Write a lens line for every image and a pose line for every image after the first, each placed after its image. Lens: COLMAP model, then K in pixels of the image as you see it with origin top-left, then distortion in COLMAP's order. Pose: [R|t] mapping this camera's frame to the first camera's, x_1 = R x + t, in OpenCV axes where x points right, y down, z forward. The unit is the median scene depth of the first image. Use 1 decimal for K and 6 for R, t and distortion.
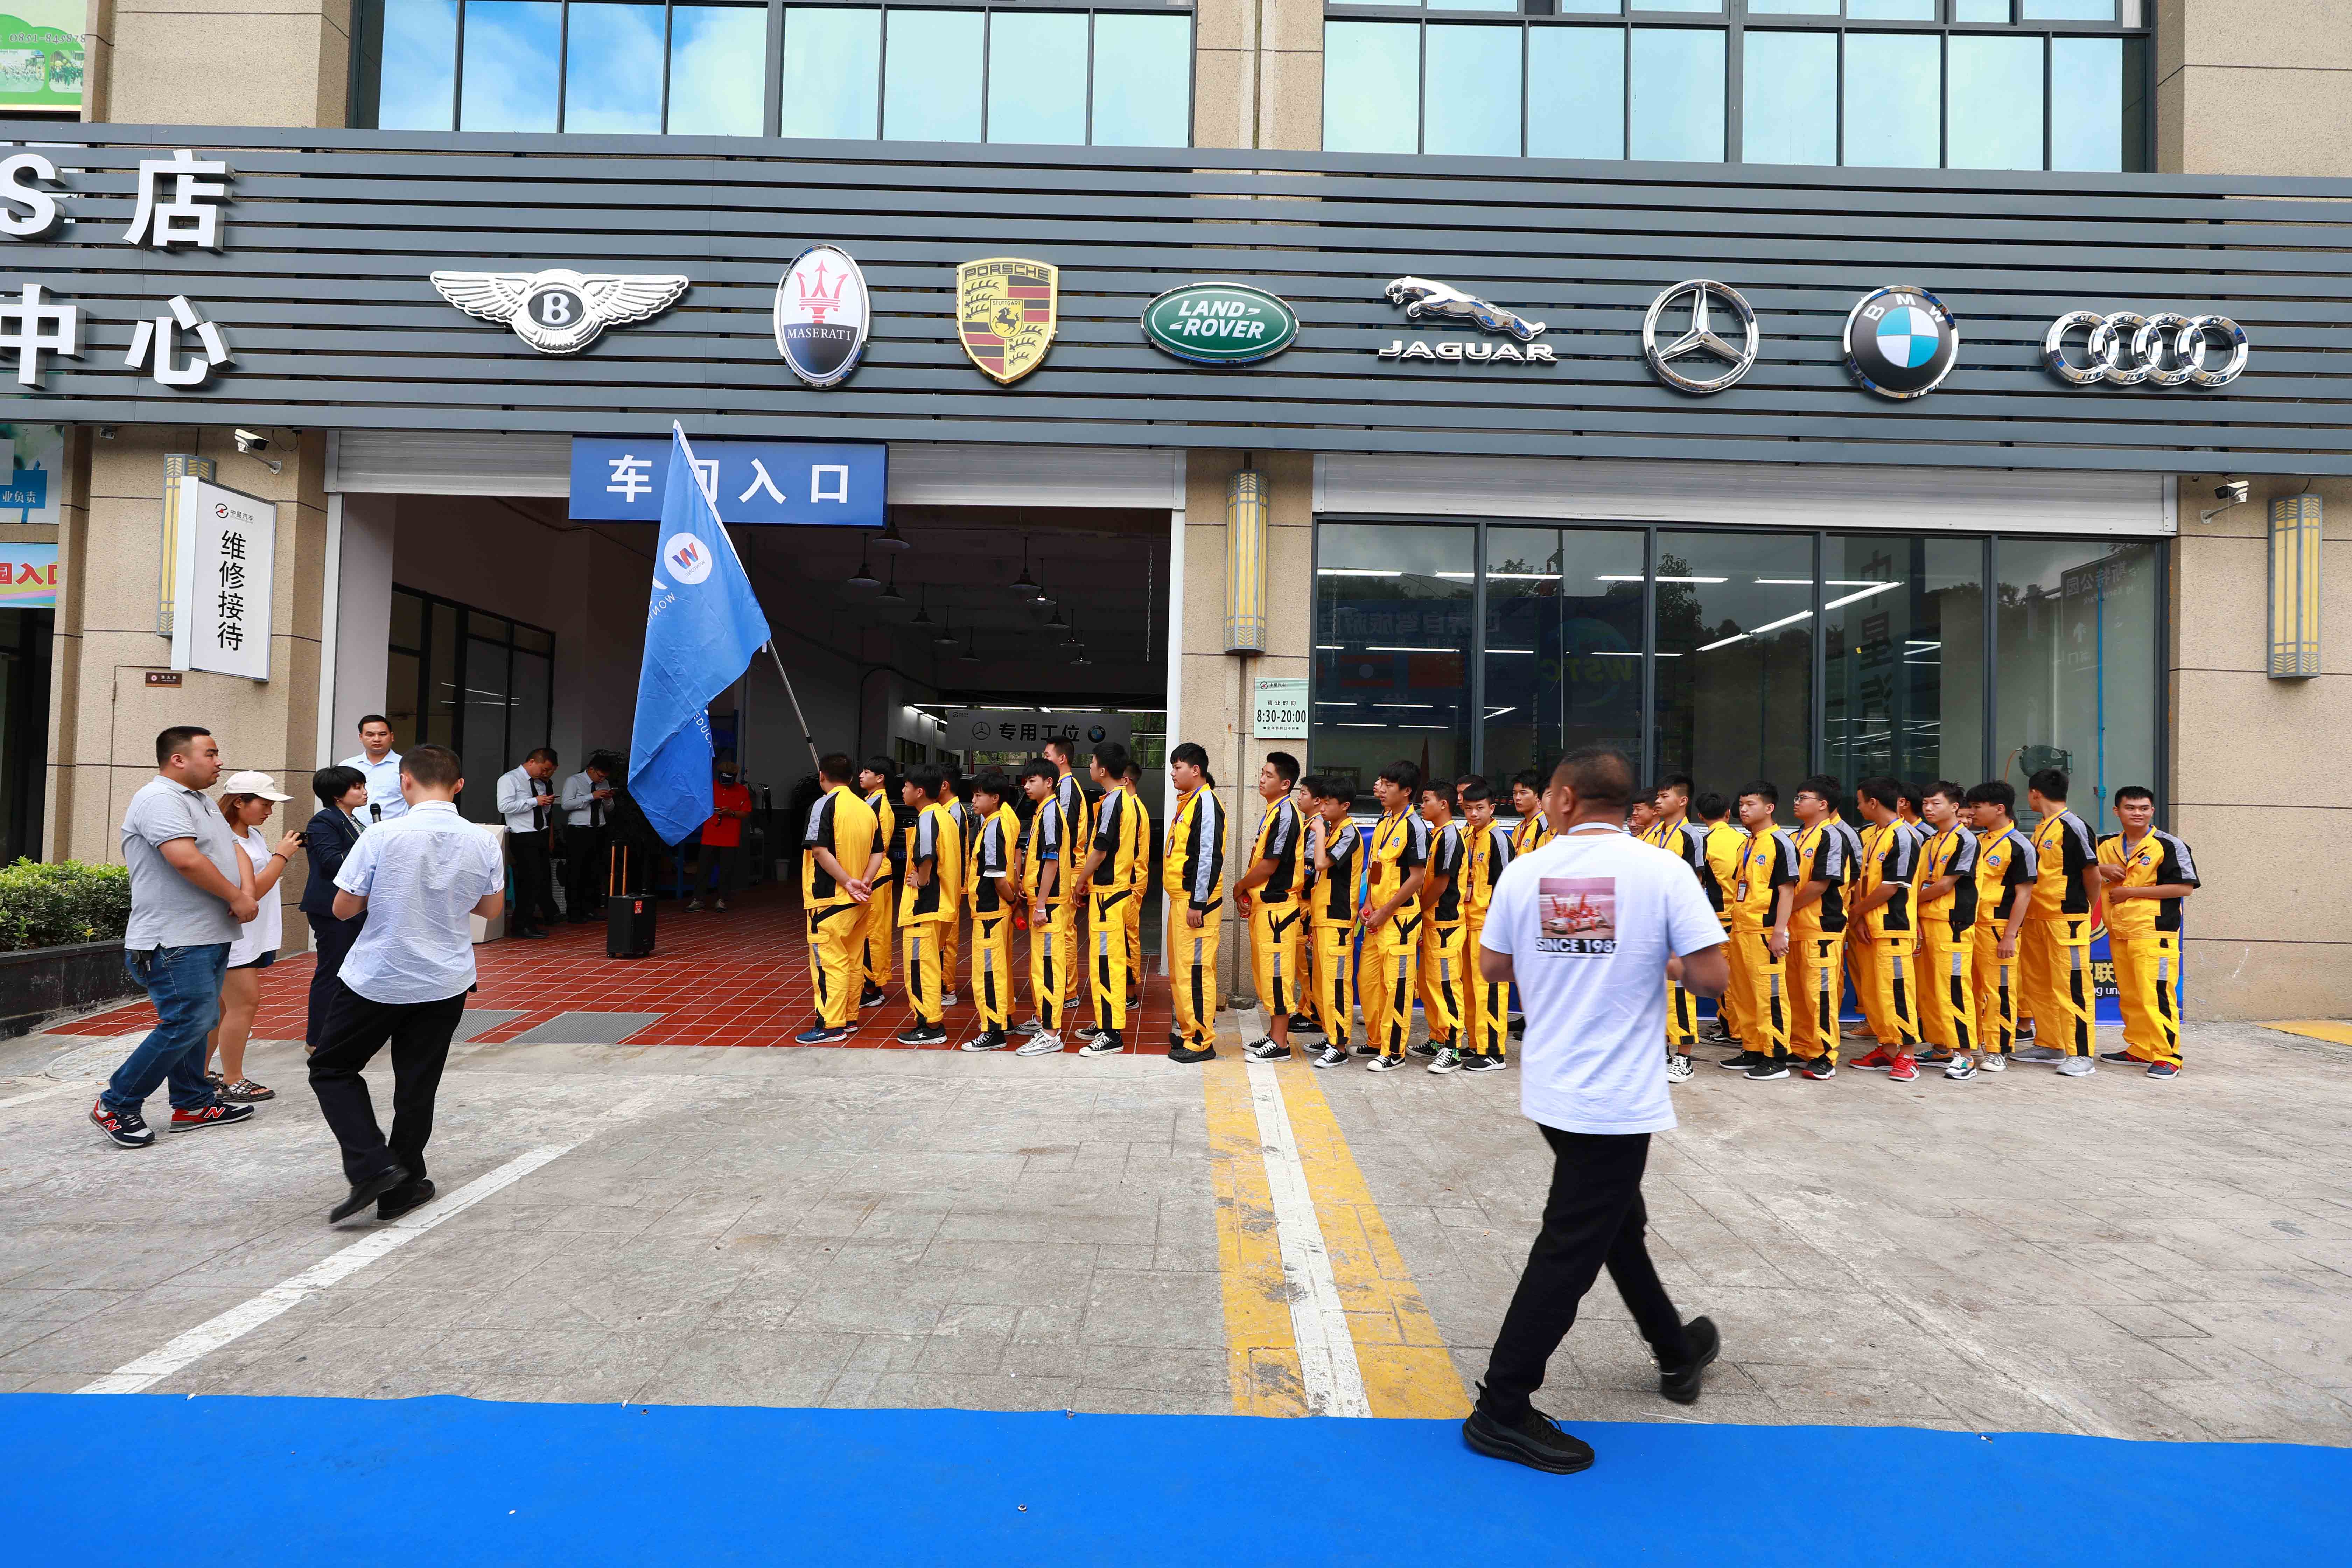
lens RADIAL K [[1054.1, 0, 1178.5], [0, 1054.1, 783.8], [0, 0, 1]] dist [-0.001696, -0.000460]
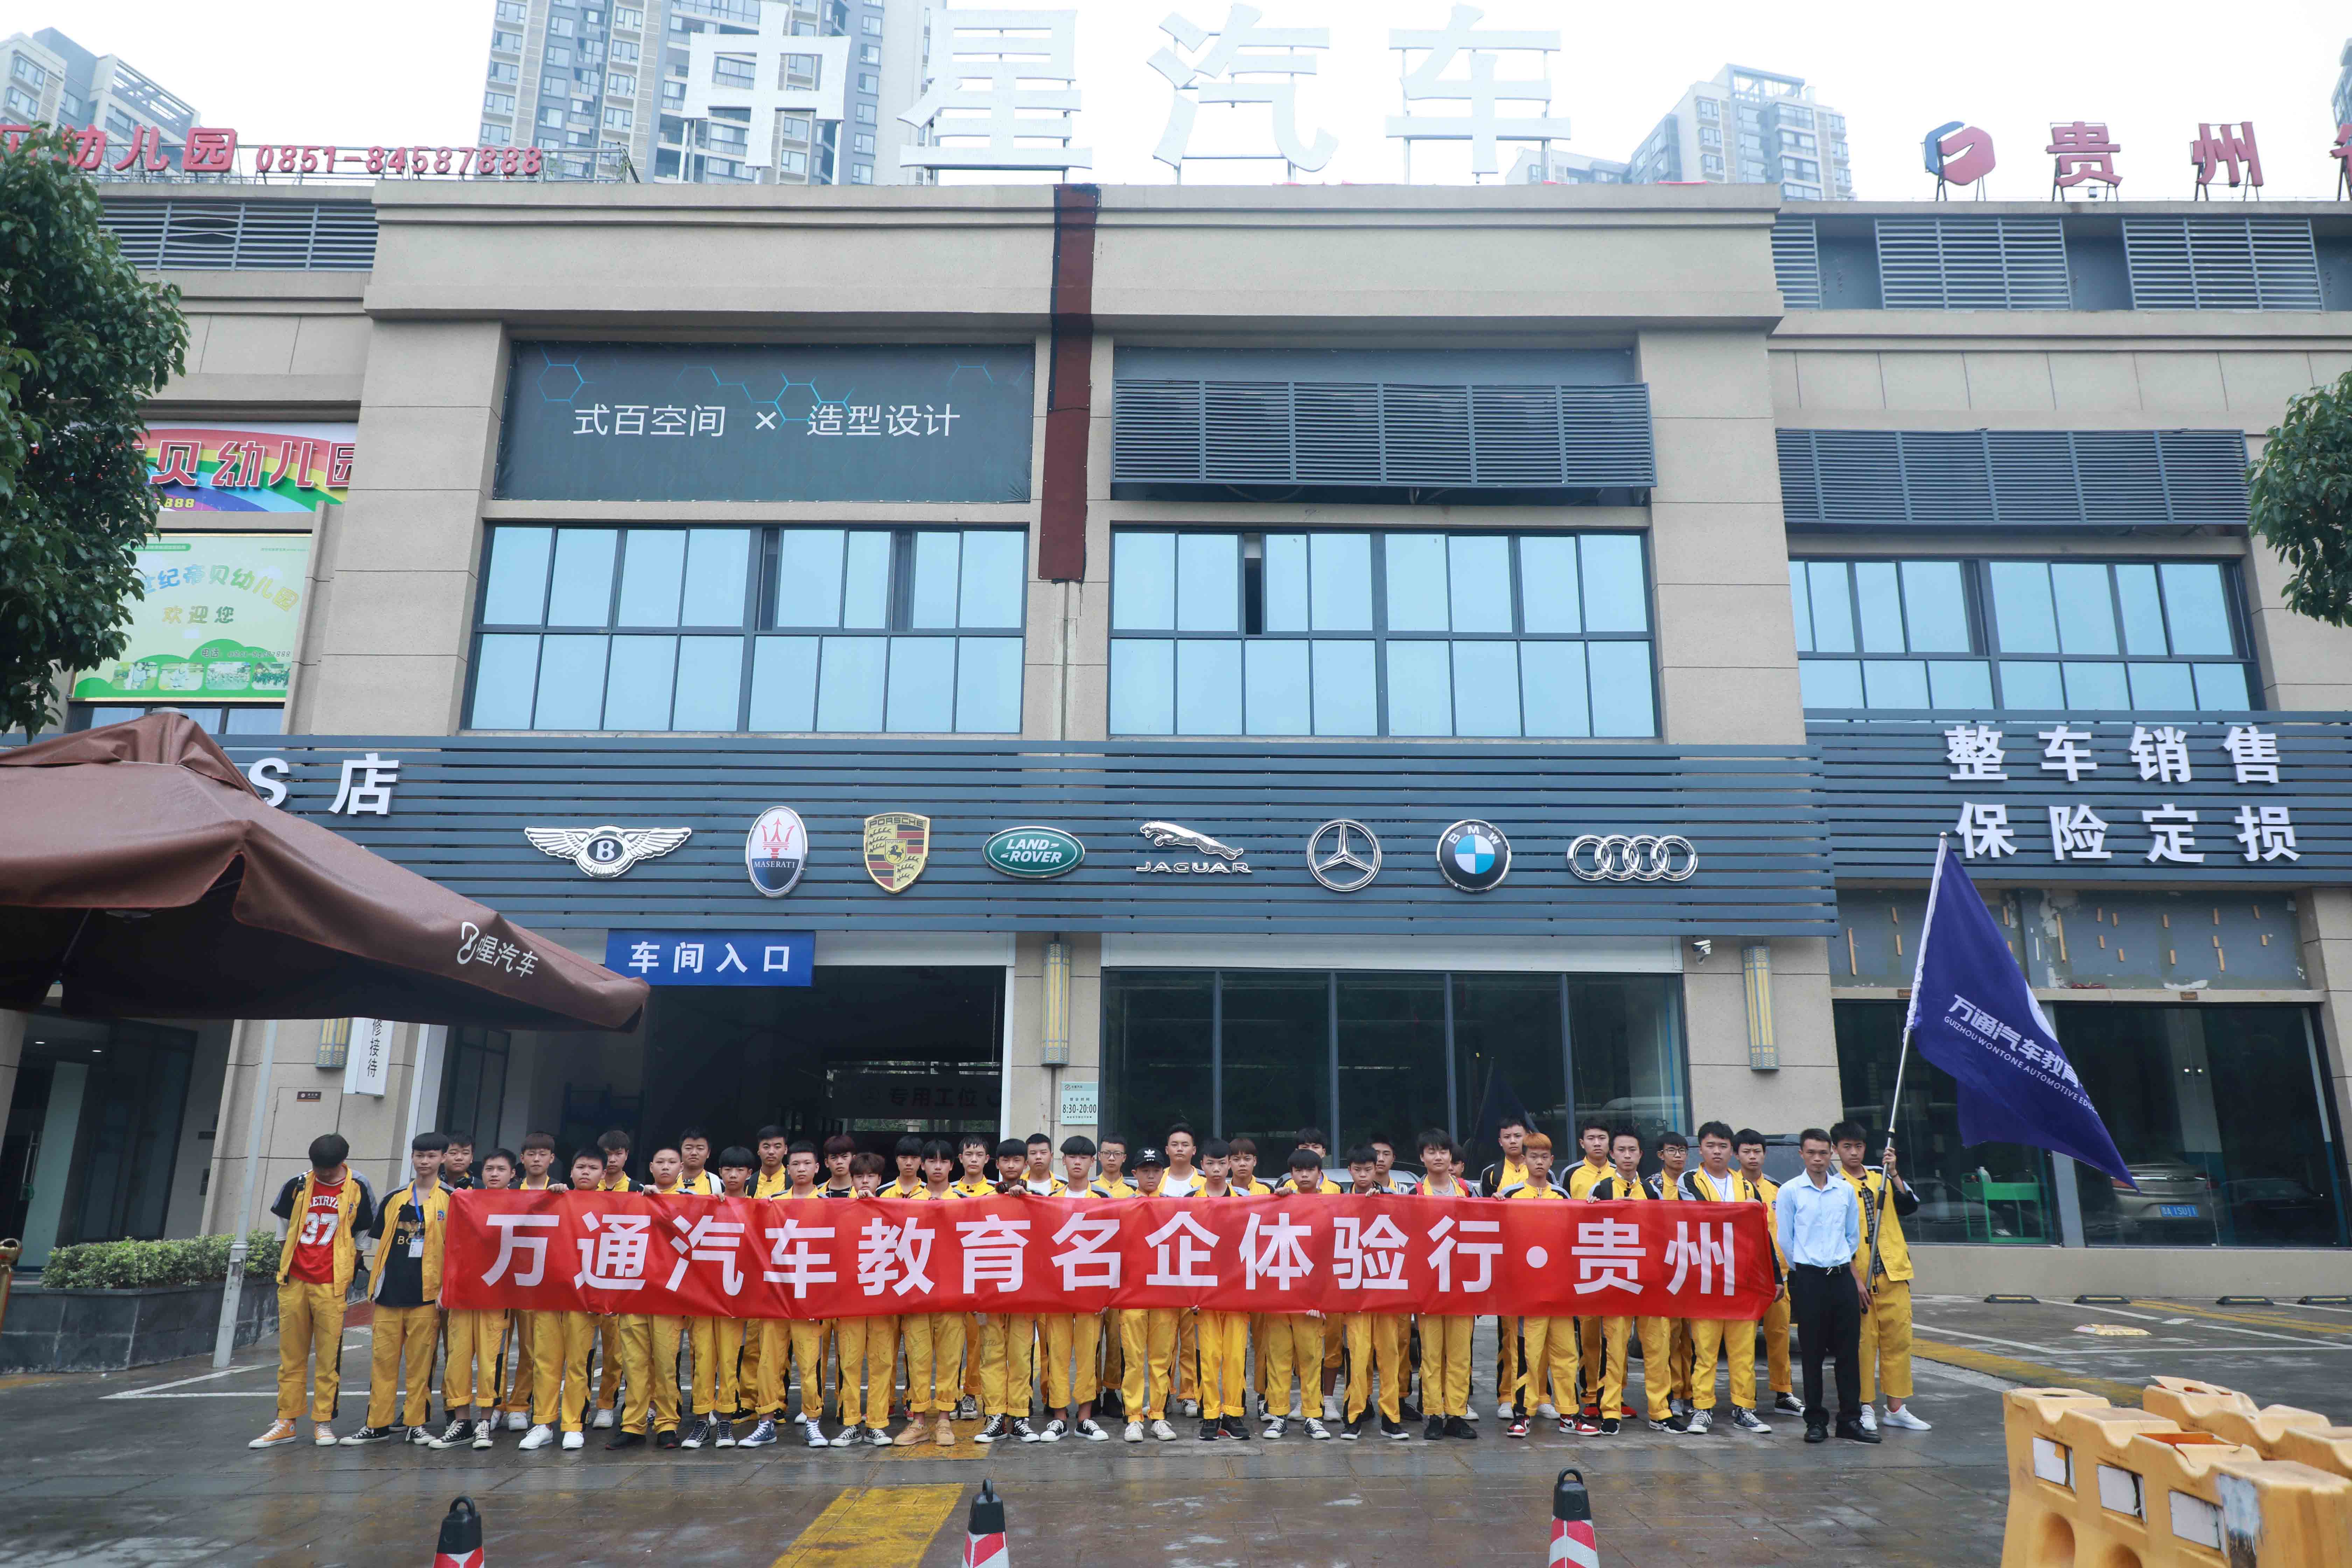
lens RADIAL K [[1576.2, 0, 1175.4], [0, 1576.2, 780.2], [0, 0, 1]] dist [-0.007371, 0.001201]
pose [[0.999819, -0.016576, 0.009321, 0.227144], [0.018254, 0.973981, -0.225895, -0.012760], [-0.005334, 0.226025, 0.974107, -1.279082]]
